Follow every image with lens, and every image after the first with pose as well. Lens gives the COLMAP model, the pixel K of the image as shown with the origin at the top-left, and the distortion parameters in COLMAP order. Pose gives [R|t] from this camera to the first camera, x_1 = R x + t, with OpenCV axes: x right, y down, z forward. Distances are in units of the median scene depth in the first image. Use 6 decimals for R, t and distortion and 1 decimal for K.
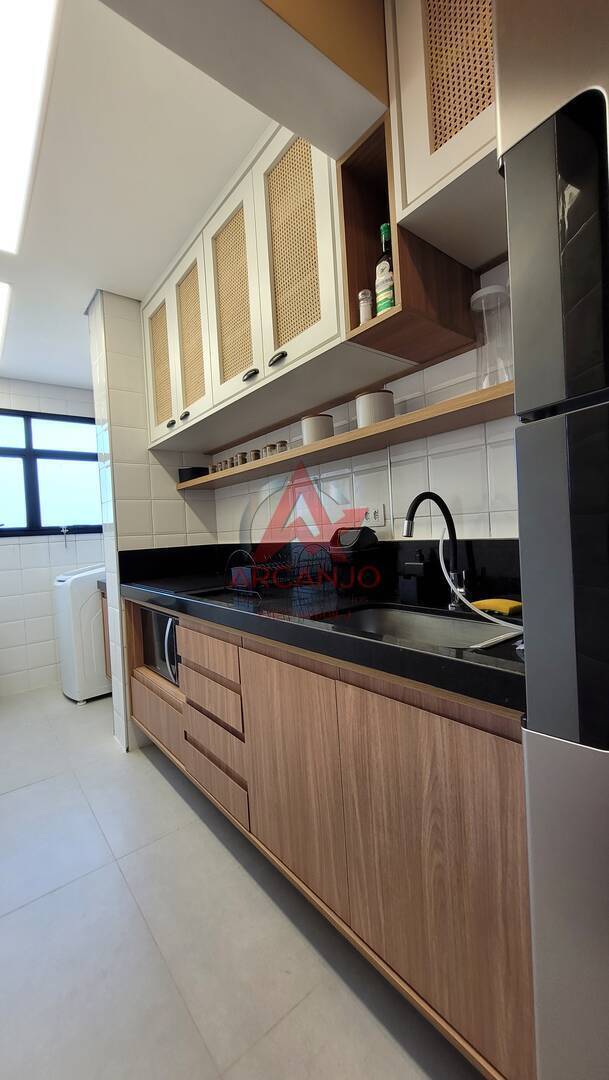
lens RADIAL K [[427.6, 0, 306.2], [0, 427.6, 539.8], [0, 0, 1]] dist [0.001809, -0.001029]
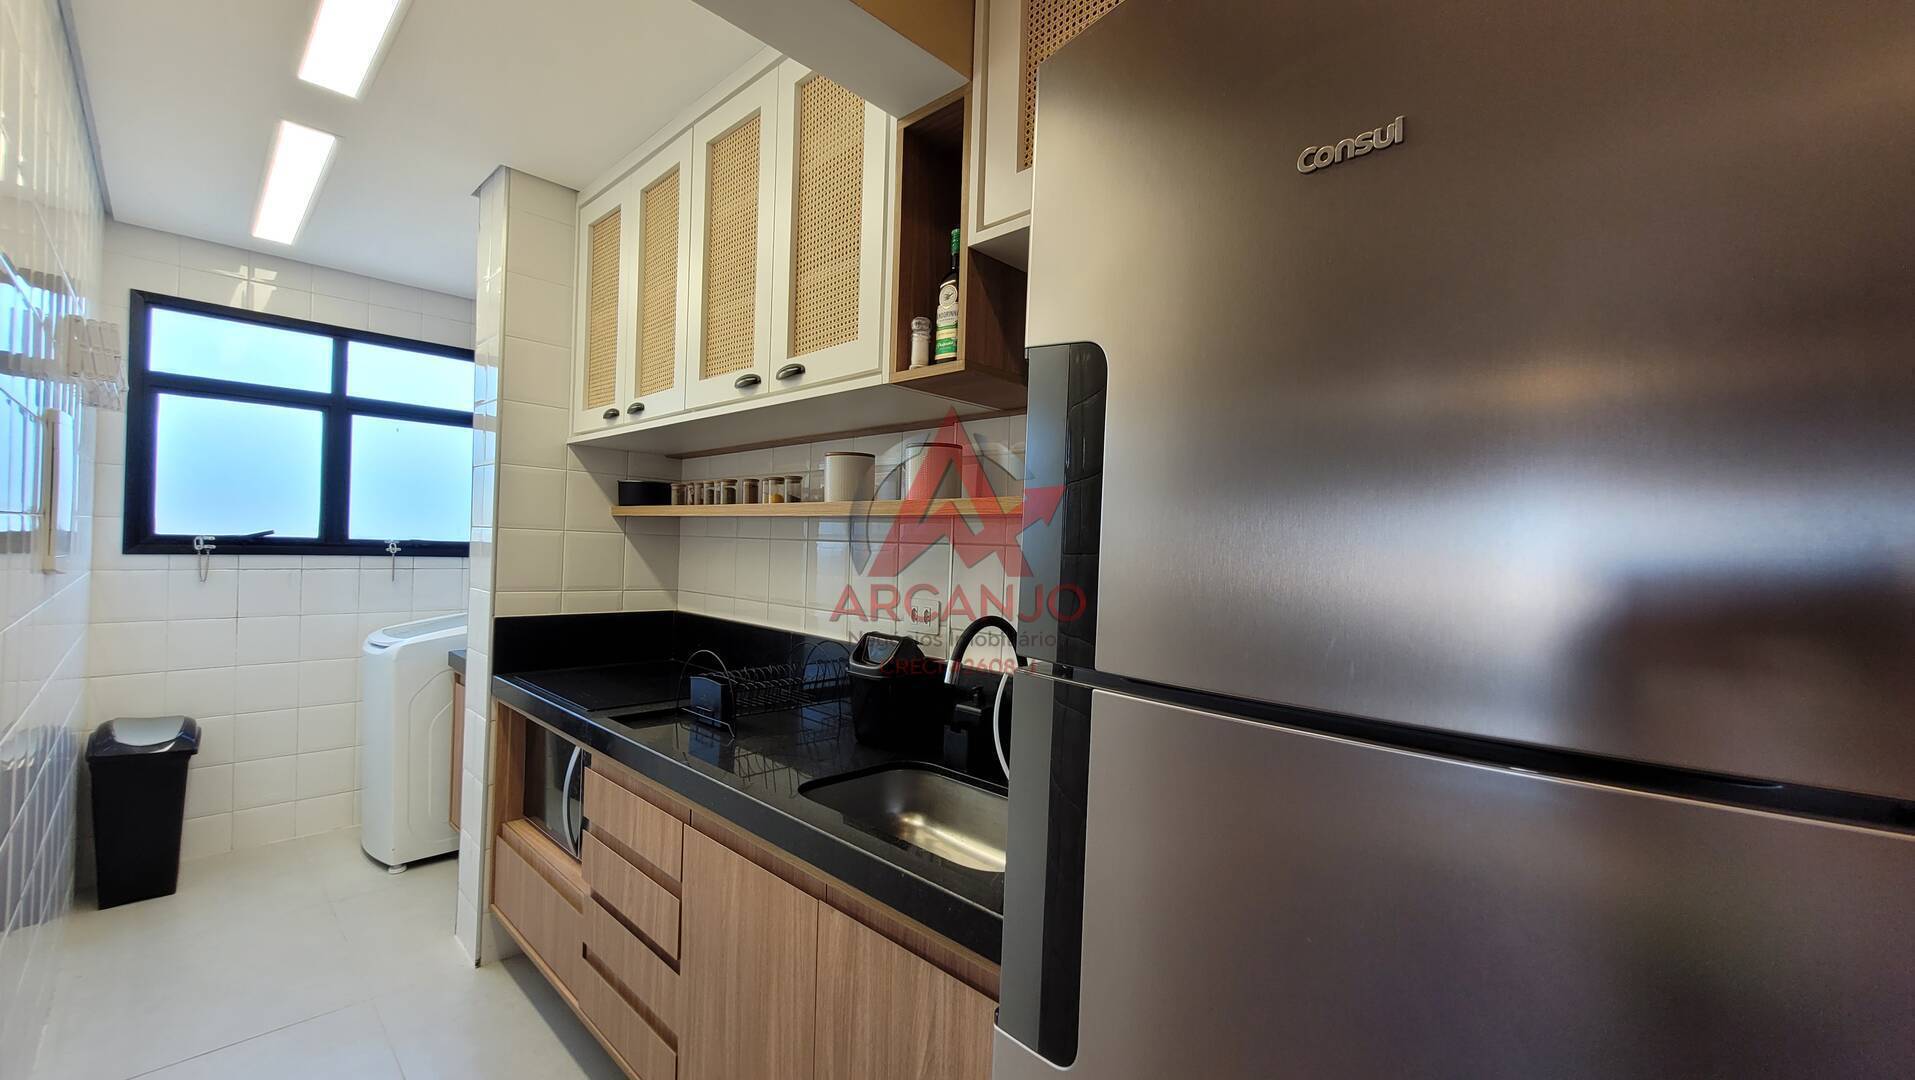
lens RADIAL K [[758.2, 0, 964.7], [0, 758.2, 549.0], [0, 0, 1]] dist [0.001809, -0.001029]
pose [[0.986169, 0.089358, 0.139590, 0.046877], [-0.087672, 0.995983, -0.018193, -0.135109], [-0.140655, 0.005703, 0.990042, -0.138617]]
